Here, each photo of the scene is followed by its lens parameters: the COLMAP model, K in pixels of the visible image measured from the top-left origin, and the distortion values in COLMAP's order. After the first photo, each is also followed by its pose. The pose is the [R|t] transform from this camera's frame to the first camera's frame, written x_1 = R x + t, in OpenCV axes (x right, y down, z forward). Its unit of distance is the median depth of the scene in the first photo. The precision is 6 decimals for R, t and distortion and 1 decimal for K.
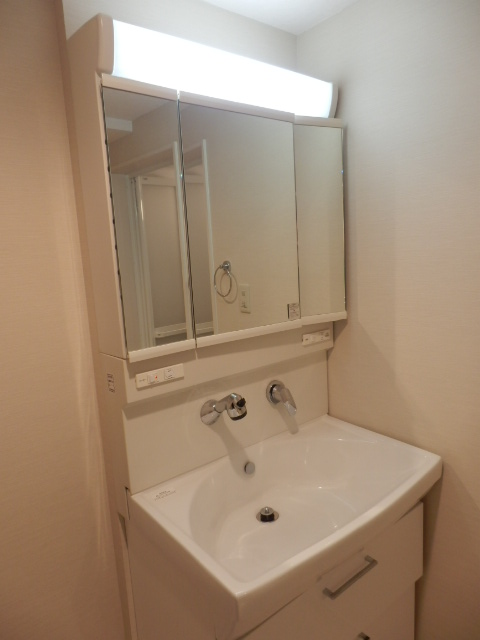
lens RADIAL K [[445.2, 0, 240.0], [0, 445.2, 320.0], [0, 0, 1]] dist [-0.007402, -0.002226]
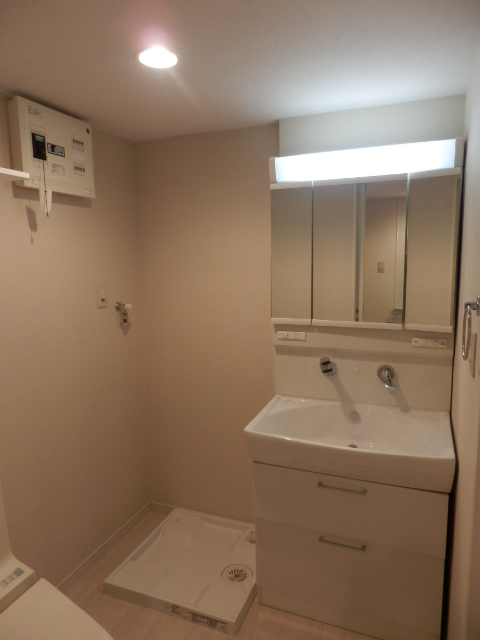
lens RADIAL K [[445.2, 0, 240.0], [0, 445.2, 320.0], [0, 0, 1]] dist [-0.007402, -0.002226]
pose [[0.480927, 0.164207, -0.861246, 1.032361], [-0.149098, 0.983315, 0.104223, -0.078782], [0.863990, 0.078286, 0.497386, -0.089627]]
